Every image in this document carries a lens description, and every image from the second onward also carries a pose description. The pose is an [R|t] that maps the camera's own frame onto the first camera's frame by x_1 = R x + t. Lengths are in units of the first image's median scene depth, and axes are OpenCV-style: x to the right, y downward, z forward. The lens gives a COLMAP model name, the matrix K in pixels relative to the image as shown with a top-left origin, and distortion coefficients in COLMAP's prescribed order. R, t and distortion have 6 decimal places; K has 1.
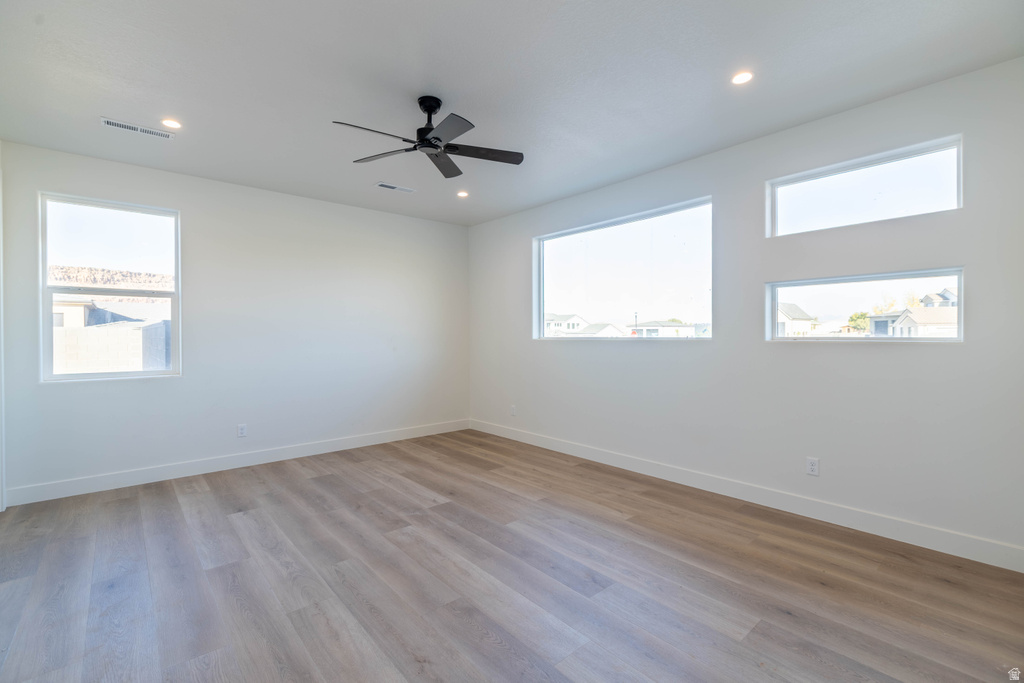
lens RADIAL K [[457.9, 0, 513.1], [0, 457.9, 336.9], [0, 0, 1]] dist [-0.000816, -0.000382]
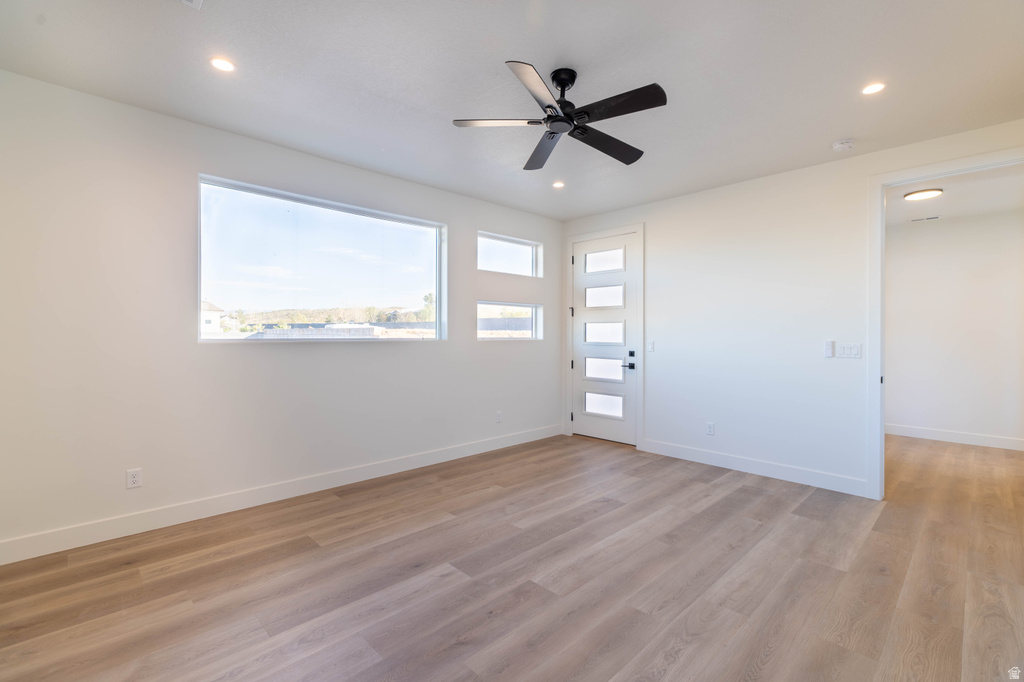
lens RADIAL K [[457.9, 0, 513.1], [0, 457.9, 336.4], [0, 0, 1]] dist [-0.000816, -0.000382]
pose [[-0.065665, 0.000854, 0.997841, -0.972183], [0.000918, 0.999999, -0.000795, -0.002928], [-0.997841, 0.000864, -0.065666, 1.053255]]
